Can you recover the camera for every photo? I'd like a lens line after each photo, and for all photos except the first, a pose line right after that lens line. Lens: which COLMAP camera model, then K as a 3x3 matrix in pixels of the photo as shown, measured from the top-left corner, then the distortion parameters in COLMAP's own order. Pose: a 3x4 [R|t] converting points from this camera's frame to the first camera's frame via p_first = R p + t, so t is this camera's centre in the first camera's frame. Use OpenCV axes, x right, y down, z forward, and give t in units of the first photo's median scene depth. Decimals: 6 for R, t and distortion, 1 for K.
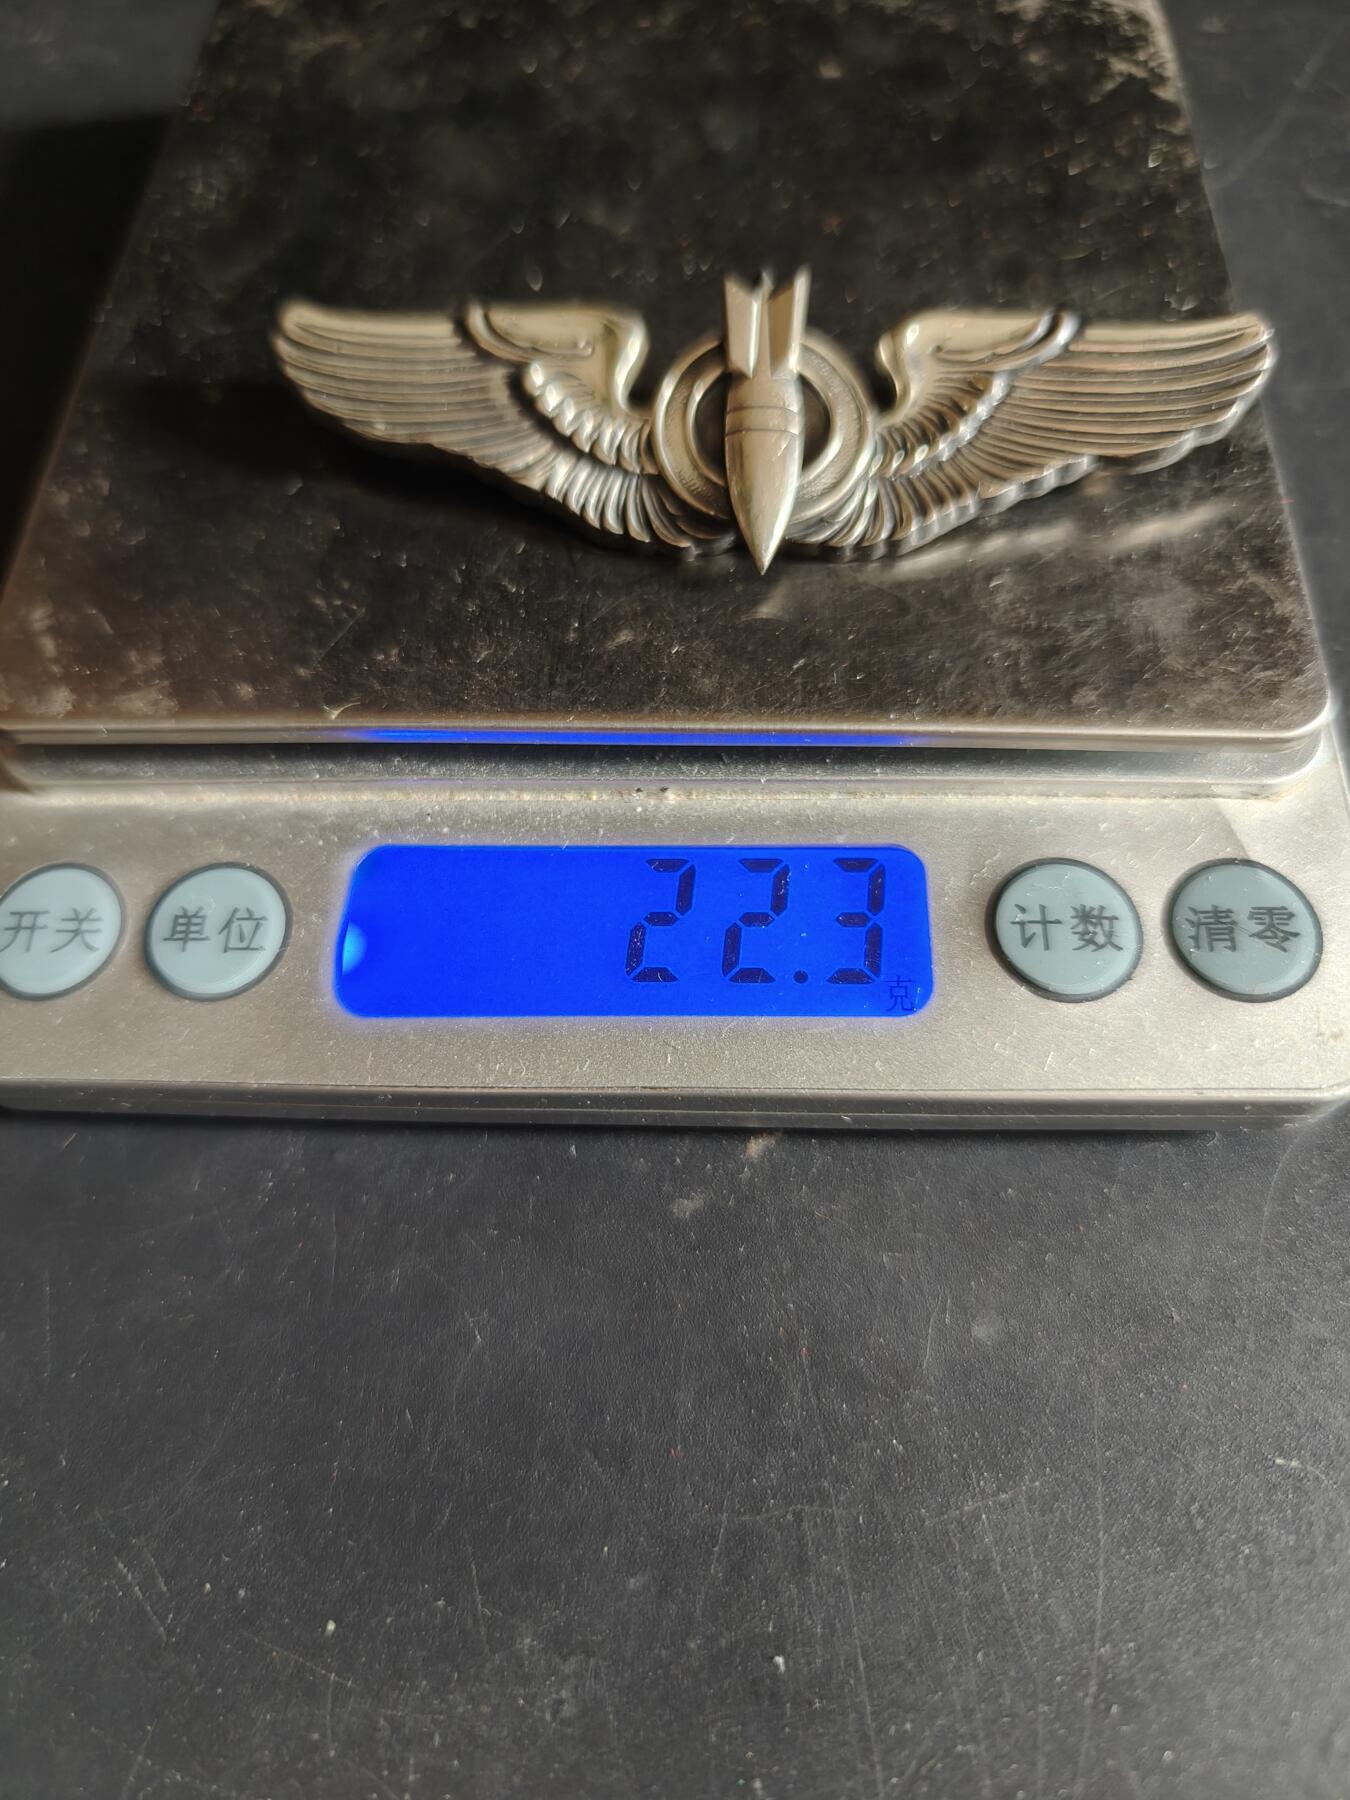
lens RADIAL K [[1201.6, 0, 688.0], [0, 1201.6, 913.1], [0, 0, 1]] dist [-0.075318, 0.000613]
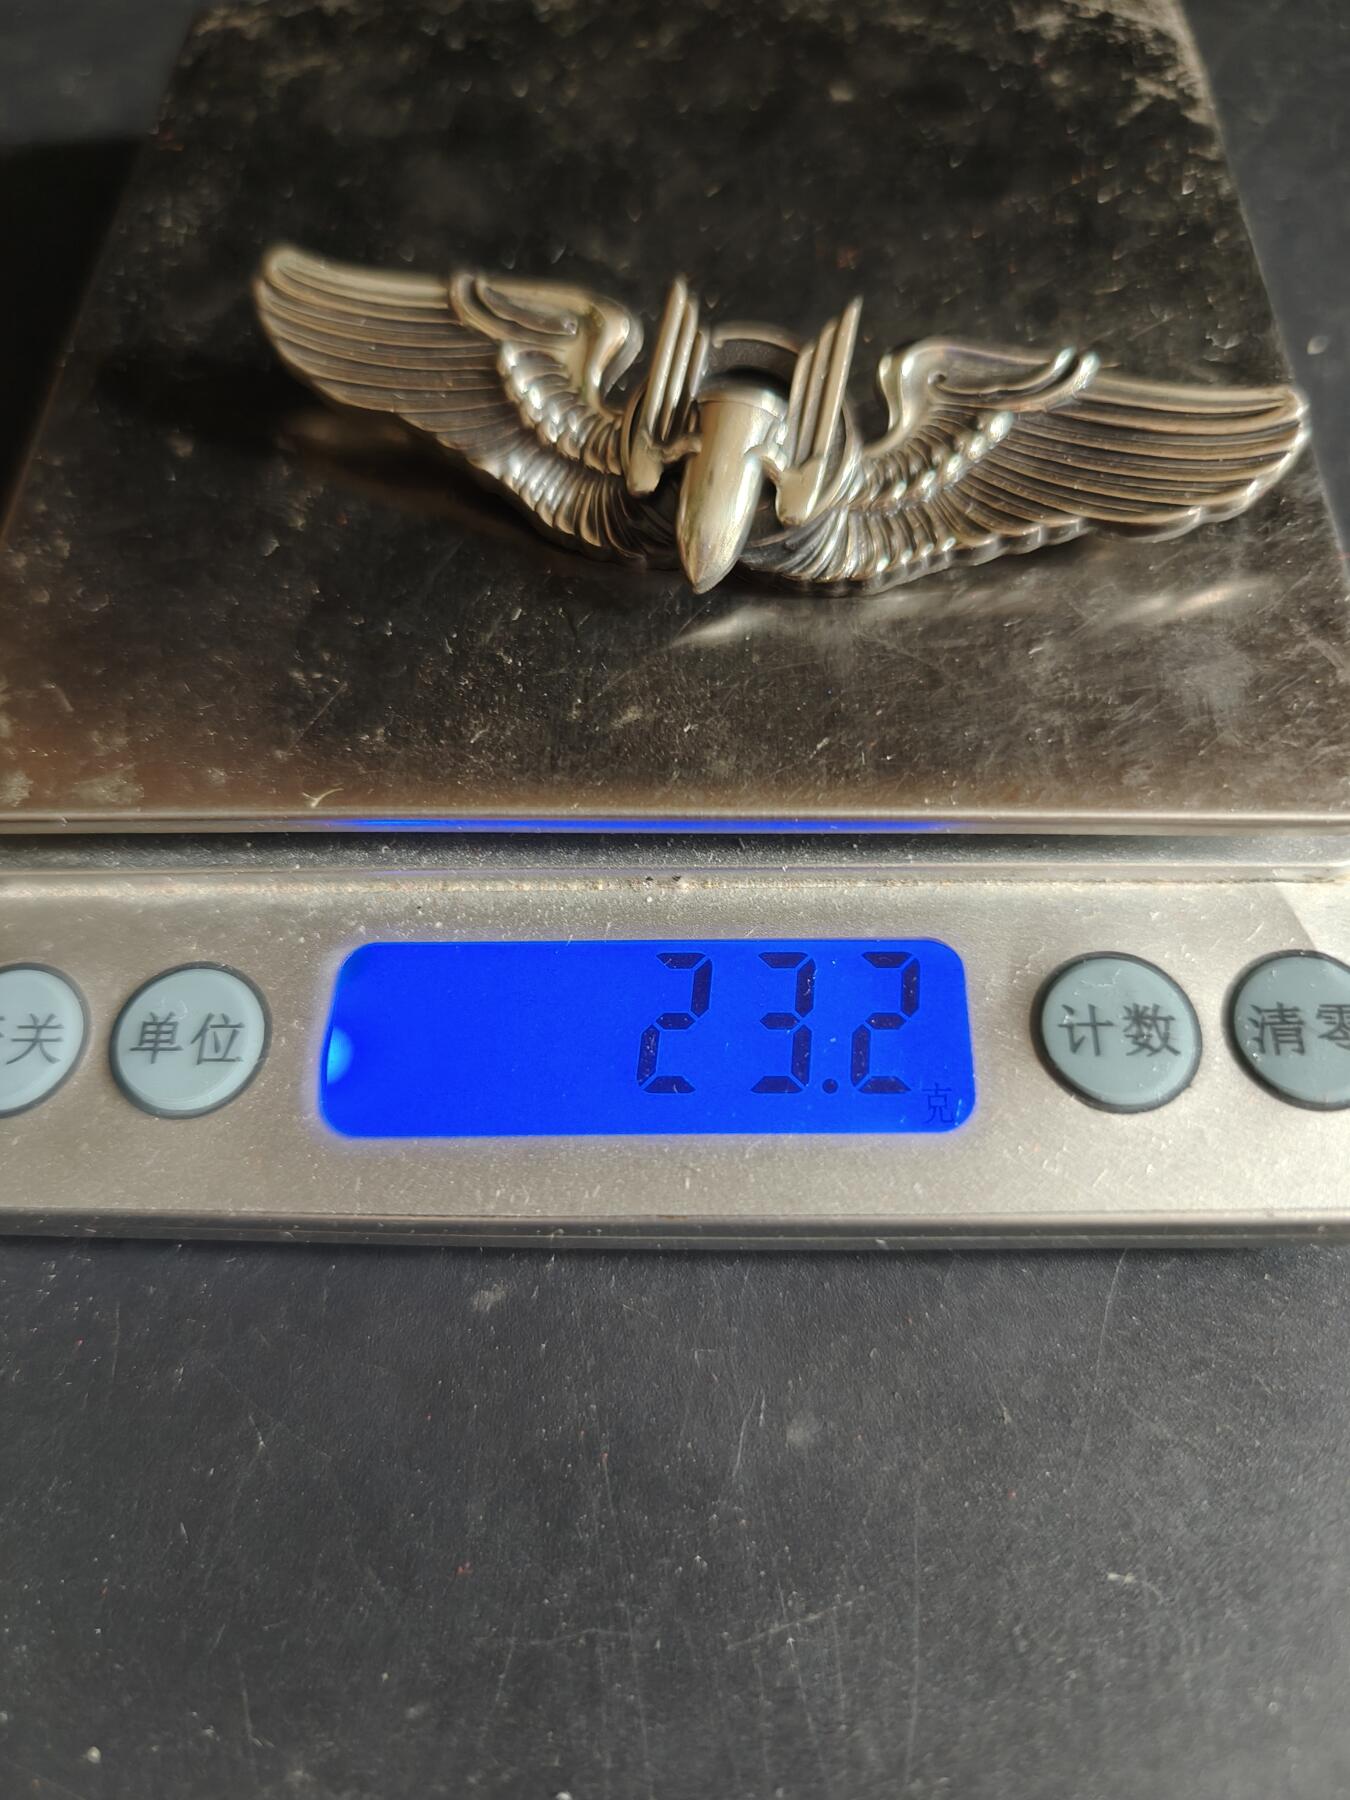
lens RADIAL K [[1201.6, 0, 688.0], [0, 1201.6, 913.1], [0, 0, 1]] dist [-0.075318, 0.000613]
pose [[0.999936, -0.009520, 0.006097, -0.017377], [0.009589, 0.999889, -0.011430, -0.067137], [-0.005988, 0.011488, 0.999916, 0.084806]]
